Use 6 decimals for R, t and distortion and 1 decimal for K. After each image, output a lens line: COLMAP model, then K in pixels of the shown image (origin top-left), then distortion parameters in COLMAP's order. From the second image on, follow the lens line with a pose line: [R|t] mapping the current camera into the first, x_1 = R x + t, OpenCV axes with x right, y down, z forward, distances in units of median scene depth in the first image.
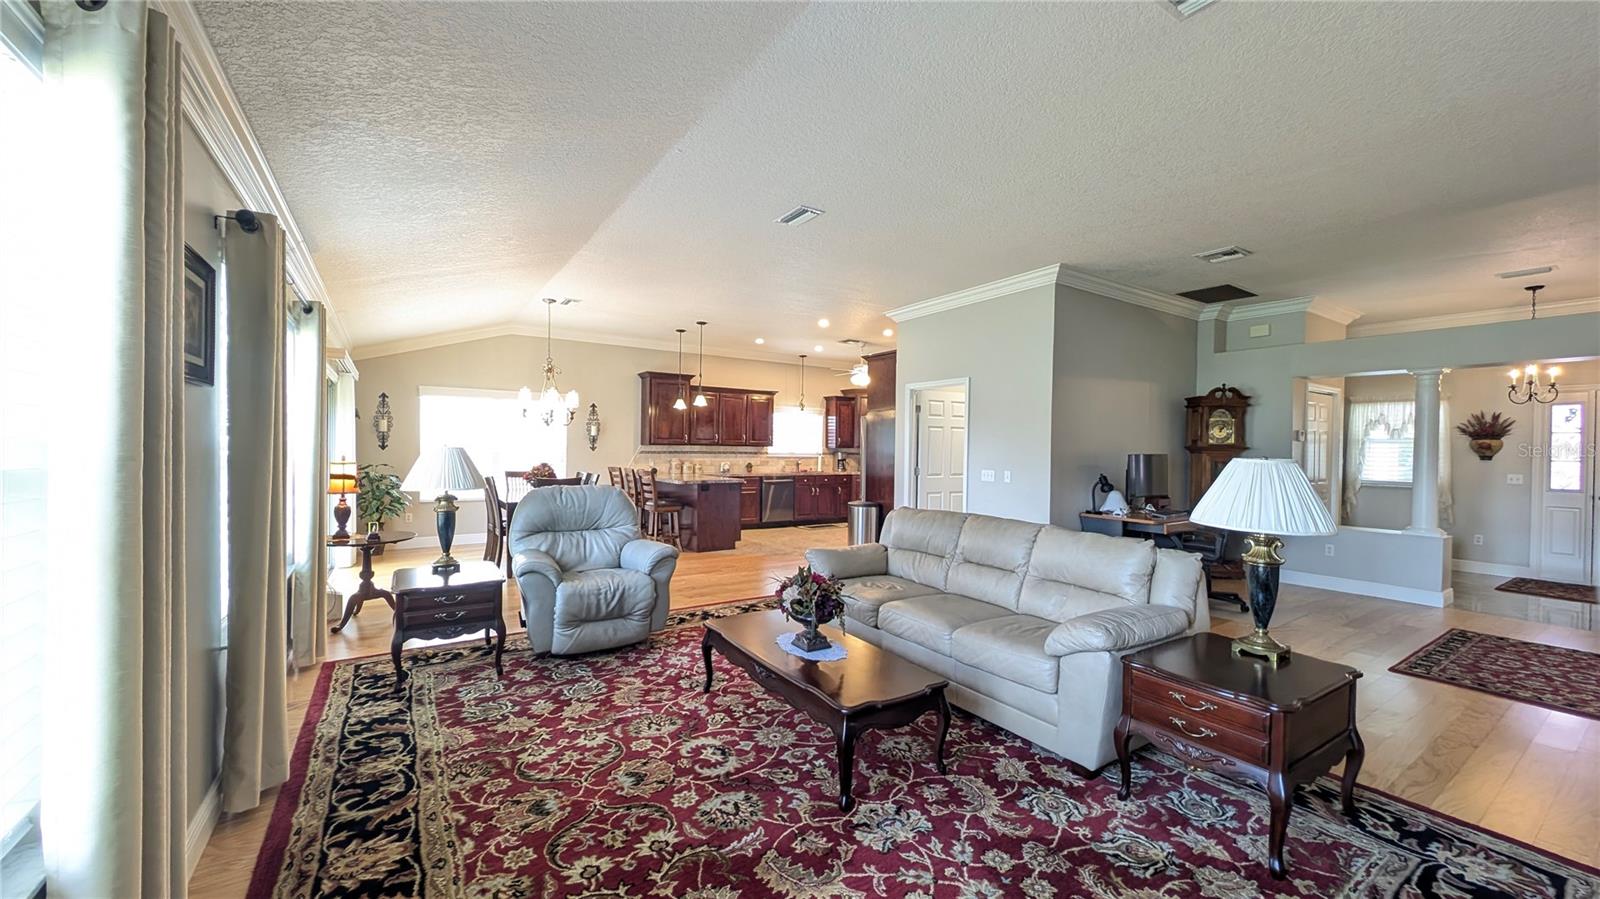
lens RADIAL K [[596.9, 0, 796.9], [0, 596.9, 449.4], [0, 0, 1]] dist [0.000947, -0.000107]
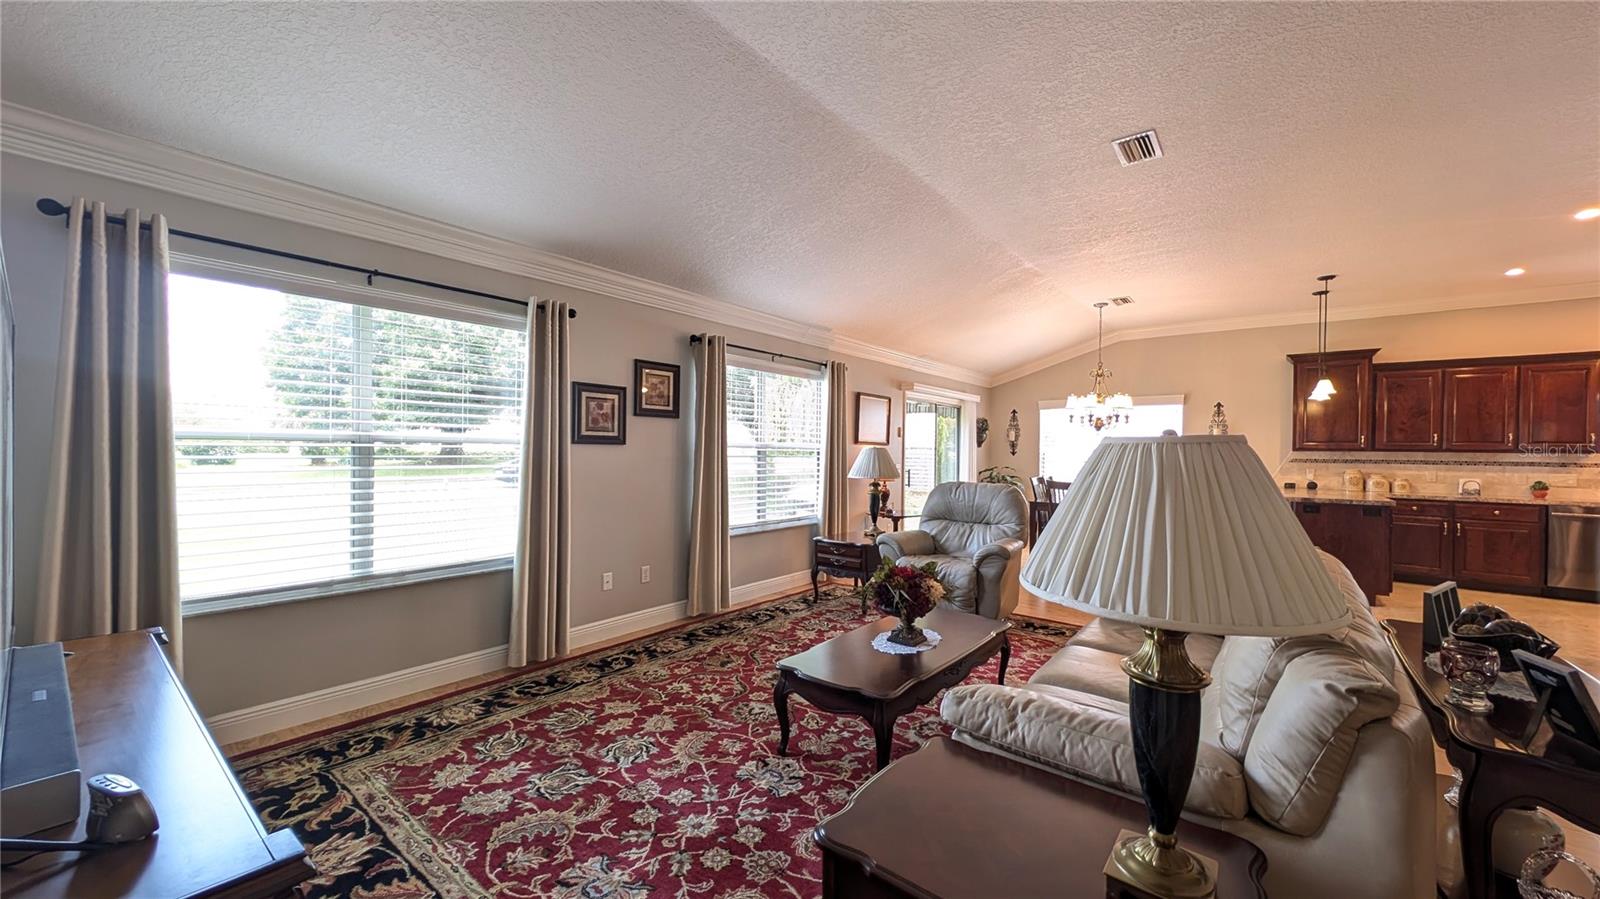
lens RADIAL K [[596.9, 0, 797.8], [0, 596.9, 451.9], [0, 0, 1]] dist [0.000947, -0.000107]
pose [[0.317736, -0.005196, -0.948165, 1.088660], [-0.010755, 0.999901, -0.009084, 0.031492], [0.948118, 0.013083, 0.317649, 0.605602]]
